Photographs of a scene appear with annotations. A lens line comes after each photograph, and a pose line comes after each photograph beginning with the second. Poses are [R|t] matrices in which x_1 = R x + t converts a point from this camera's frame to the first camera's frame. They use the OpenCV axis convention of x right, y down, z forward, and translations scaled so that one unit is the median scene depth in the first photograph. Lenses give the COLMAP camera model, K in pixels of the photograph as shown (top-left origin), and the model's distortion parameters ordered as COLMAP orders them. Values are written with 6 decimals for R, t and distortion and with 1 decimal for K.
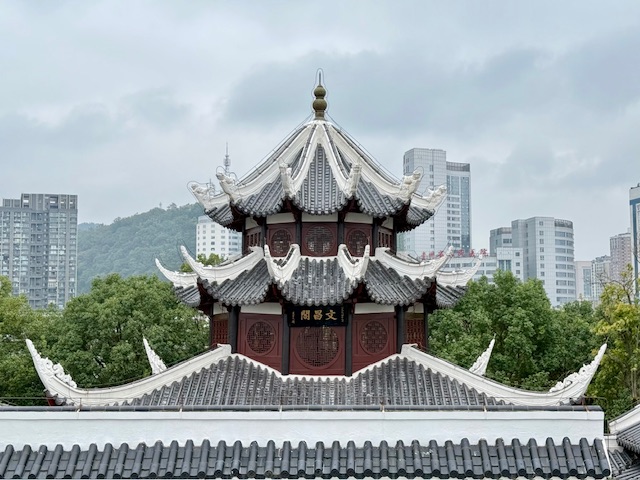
lens RADIAL K [[895.1, 0, 320.0], [0, 895.1, 240.0], [0, 0, 1]] dist [-0.023071, 0.000000]
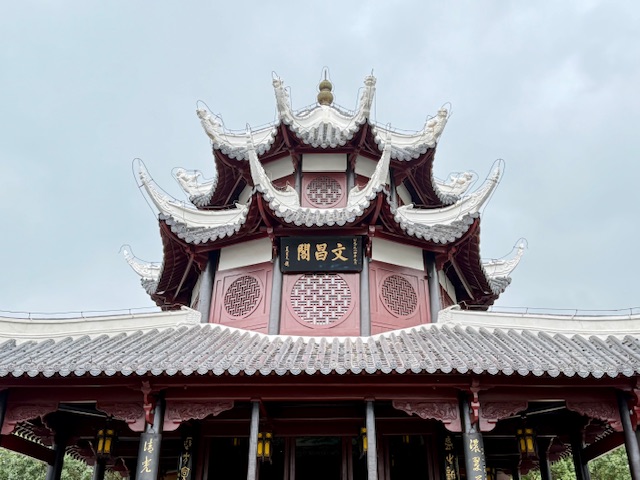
lens RADIAL K [[652.3, 0, 332.4], [0, 652.3, 237.8], [0, 0, 1]] dist [0.070802, 0.000000]
pose [[0.999984, -0.005158, 0.002235, 0.005555], [0.005612, 0.938169, -0.346131, 0.246636], [-0.000311, 0.346138, 0.938183, 0.488804]]
